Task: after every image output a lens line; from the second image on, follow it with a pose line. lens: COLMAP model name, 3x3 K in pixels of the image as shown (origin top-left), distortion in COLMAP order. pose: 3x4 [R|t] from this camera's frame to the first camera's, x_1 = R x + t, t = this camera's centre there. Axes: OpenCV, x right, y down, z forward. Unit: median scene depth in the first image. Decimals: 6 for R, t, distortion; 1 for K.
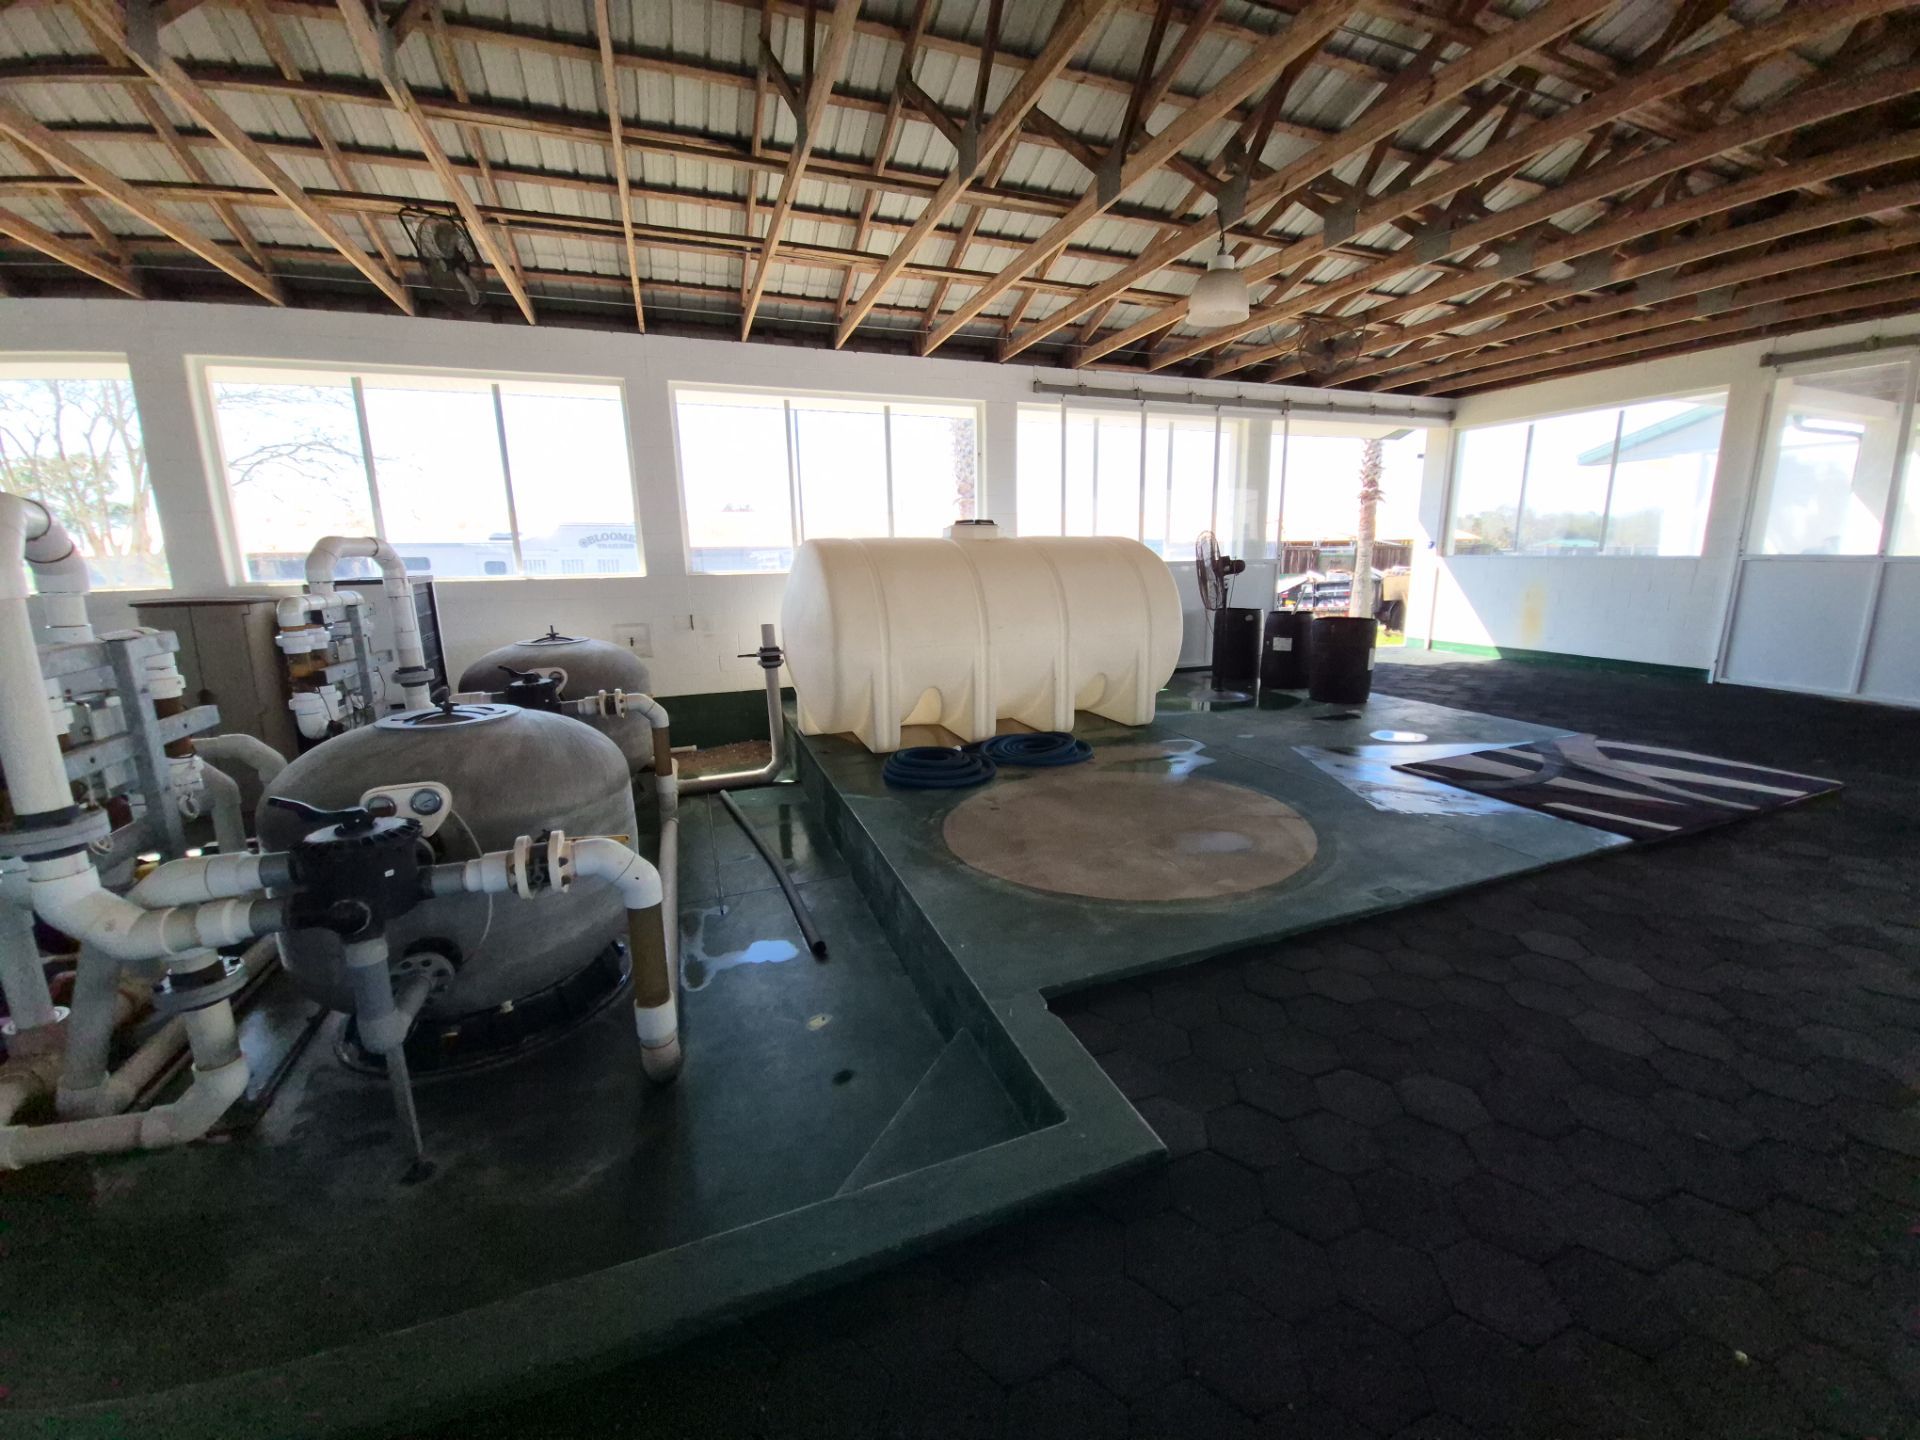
lens RADIAL K [[771.2, 0, 960.0], [0, 771.2, 720.0], [0, 0, 1]] dist [-0.001715, -0.000120]
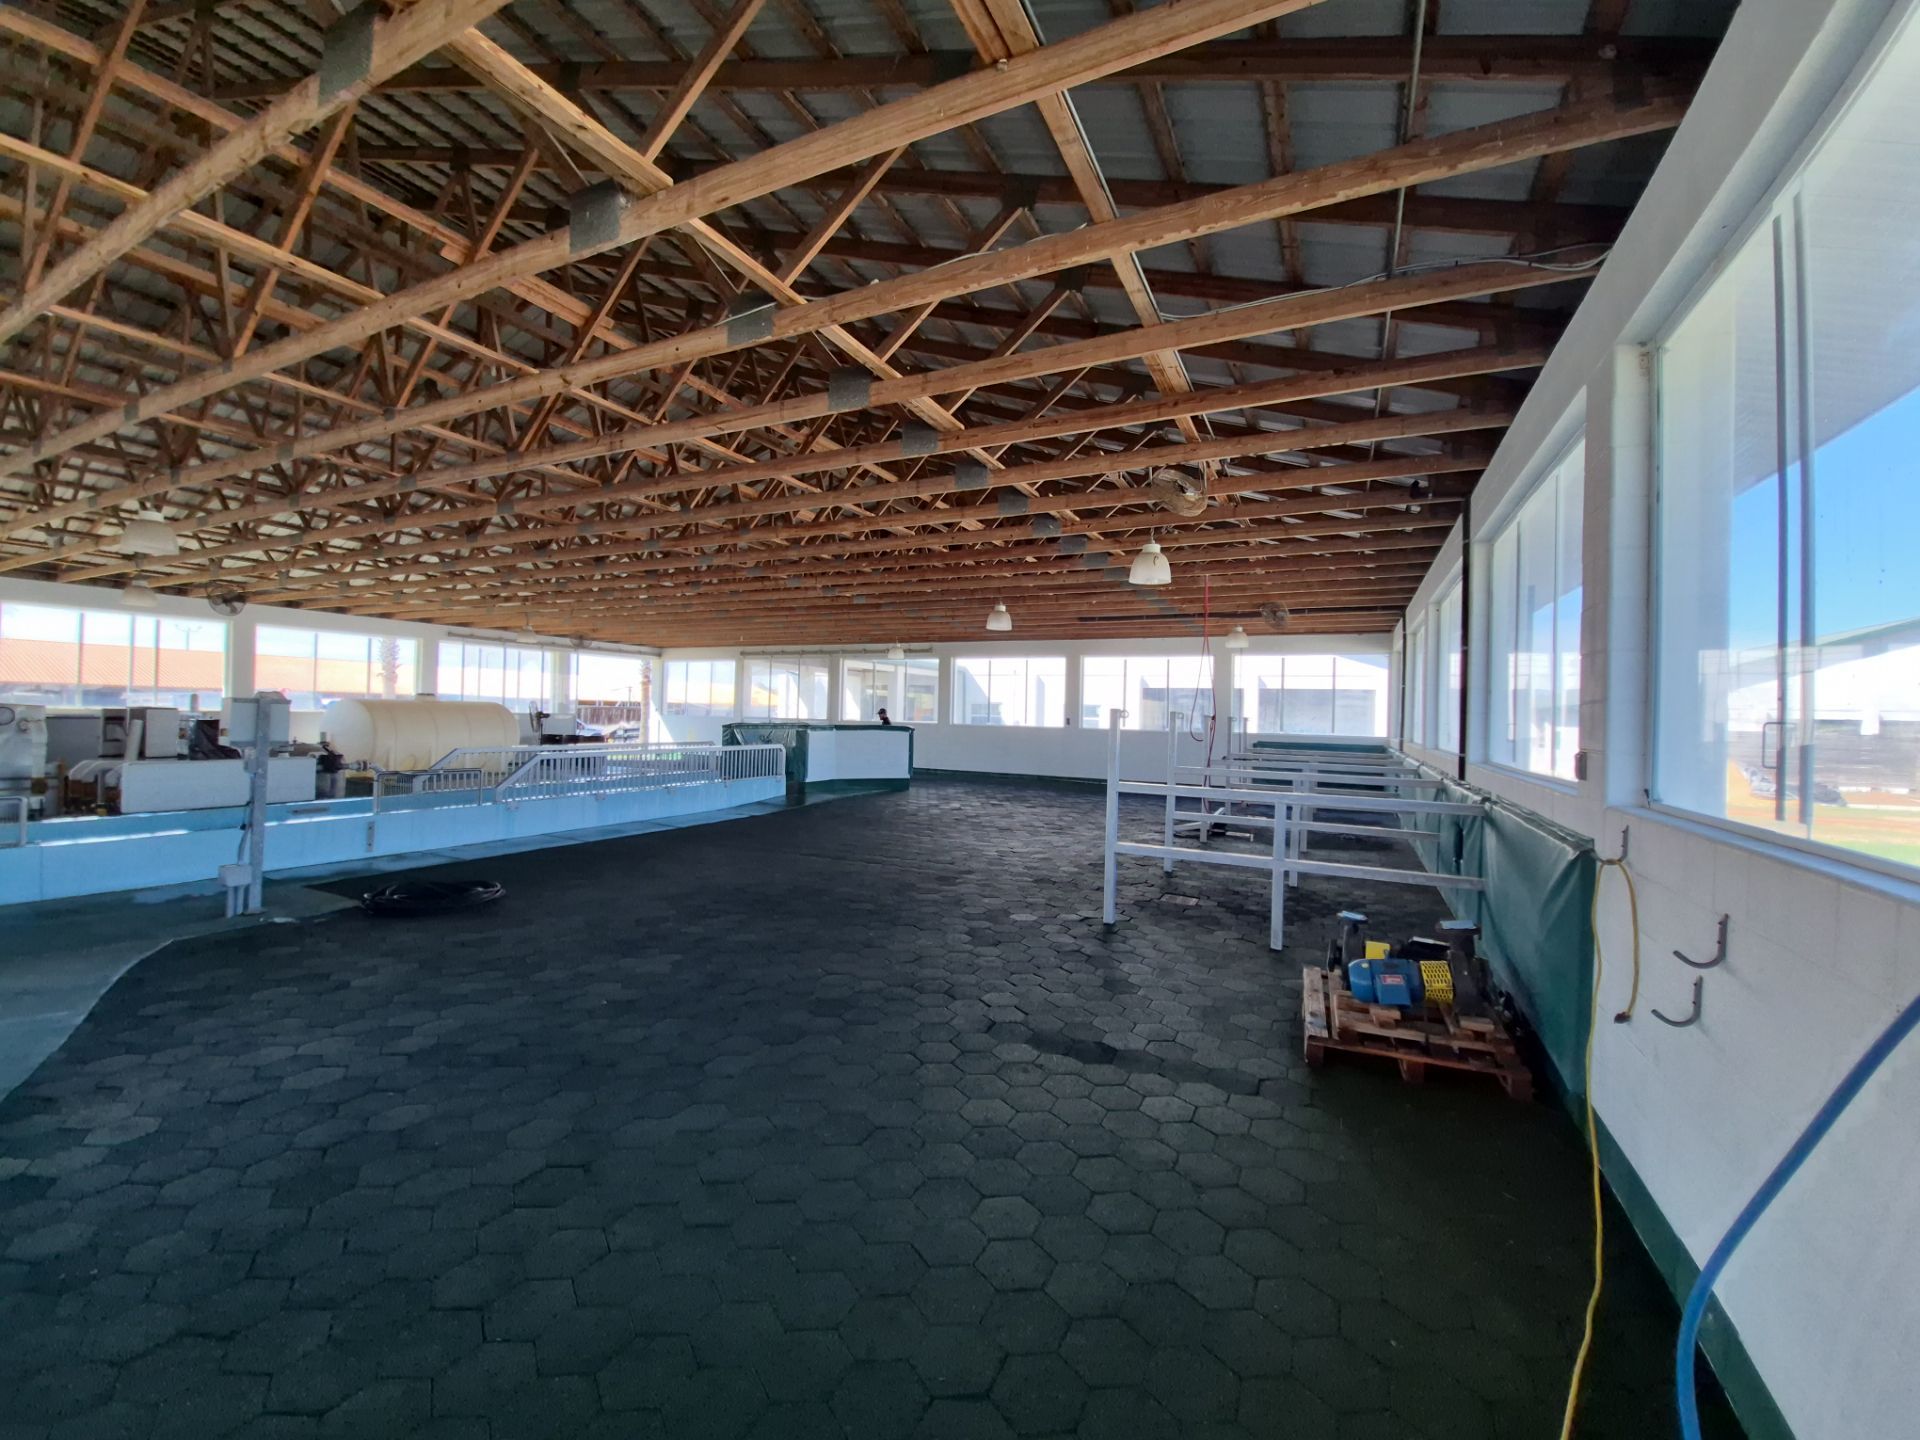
lens RADIAL K [[771.2, 0, 960.0], [0, 771.2, 720.0], [0, 0, 1]] dist [-0.001715, -0.000120]
pose [[0.741901, 0.029168, 0.669875, -0.288544], [0.106338, 0.981291, -0.160499, 0.324535], [-0.662024, 0.190307, 0.724919, -1.536690]]
